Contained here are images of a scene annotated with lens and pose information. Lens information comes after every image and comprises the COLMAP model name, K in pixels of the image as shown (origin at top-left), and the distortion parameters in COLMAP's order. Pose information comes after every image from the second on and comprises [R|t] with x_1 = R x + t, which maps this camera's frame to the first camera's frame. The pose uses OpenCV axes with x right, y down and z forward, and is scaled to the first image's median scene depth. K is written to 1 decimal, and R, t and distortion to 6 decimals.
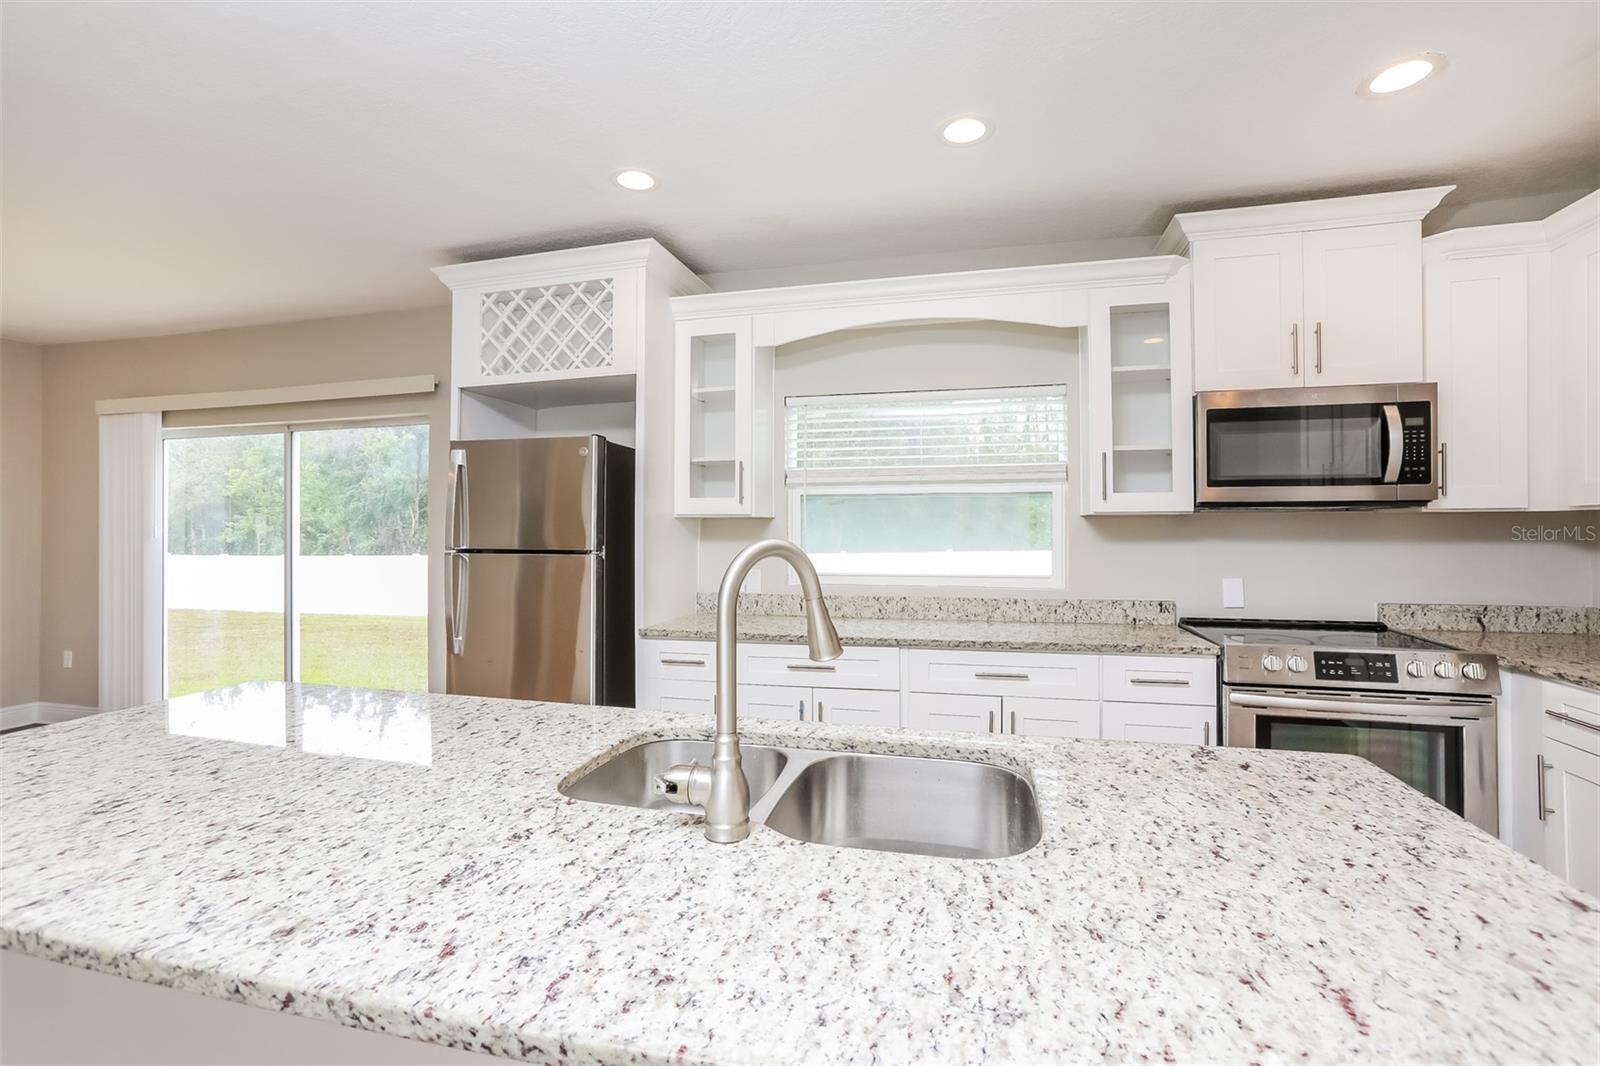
lens RADIAL K [[714.2, 0, 802.9], [0, 714.2, 522.3], [0, 0, 1]] dist [-0.026531, 0.006722]
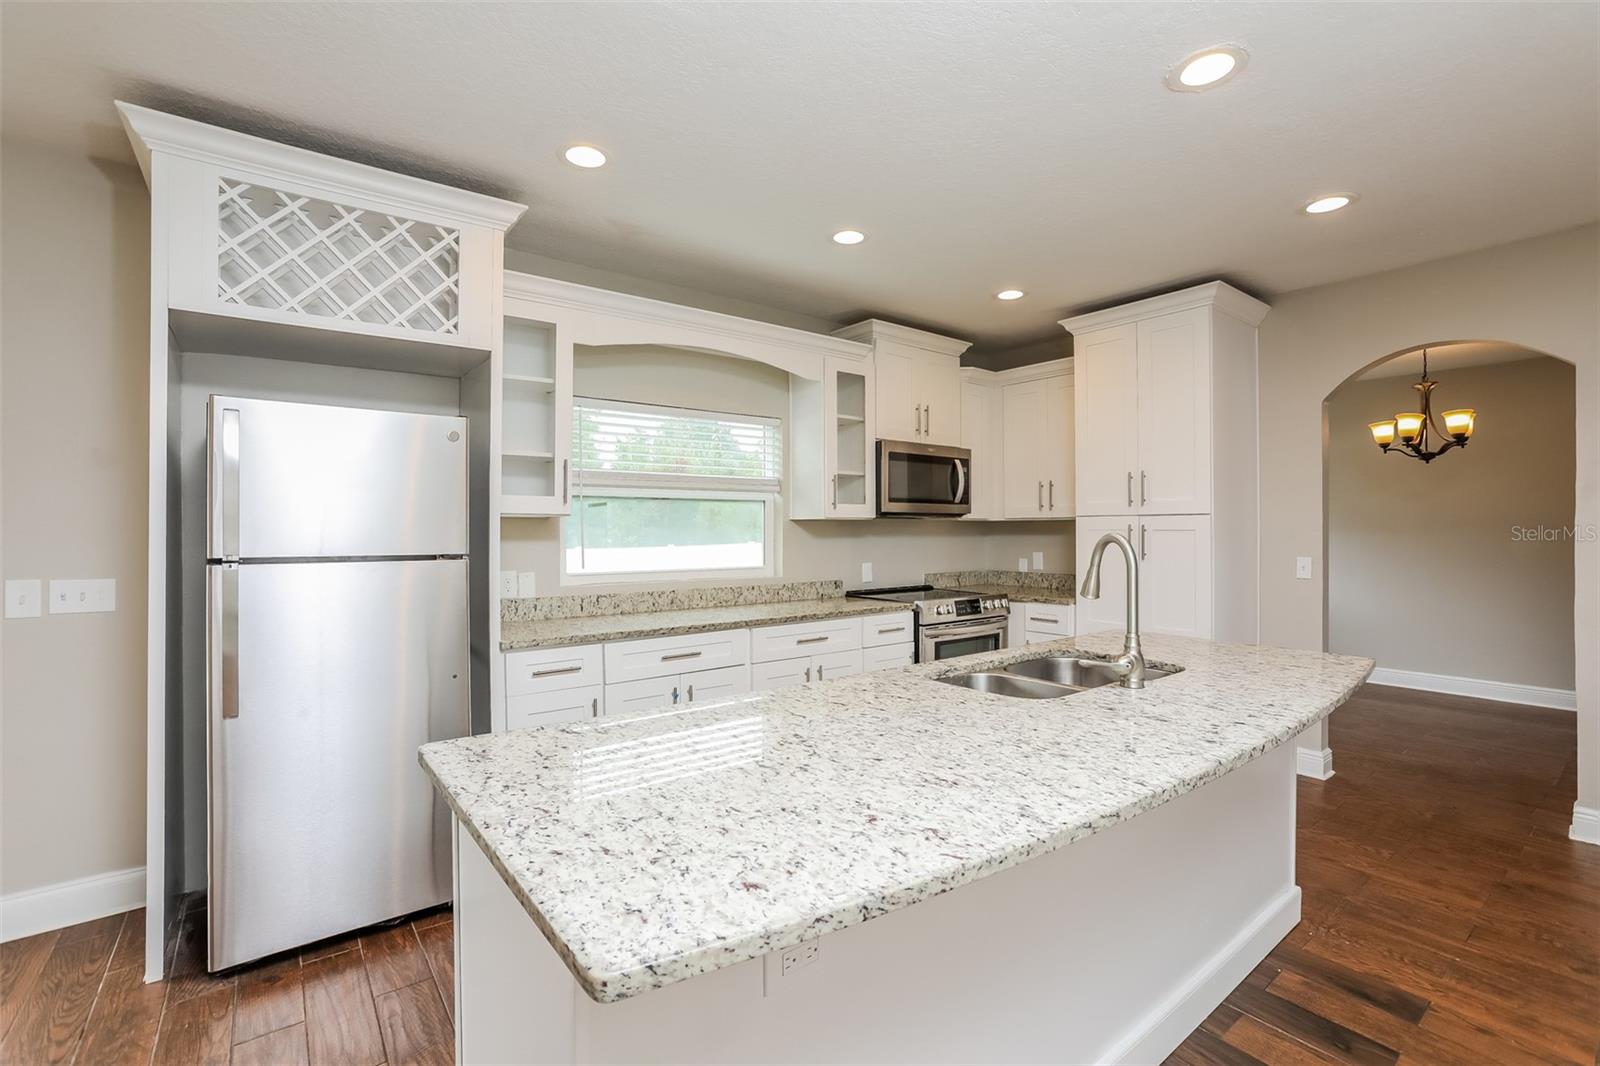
lens RADIAL K [[714.2, 0, 825.7], [0, 714.2, 528.1], [0, 0, 1]] dist [-0.026531, 0.006722]
pose [[0.604320, 0.000857, 0.796741, -0.739904], [-0.010142, 0.999927, 0.006617, -0.003371], [-0.796677, -0.012079, 0.604284, 0.167855]]
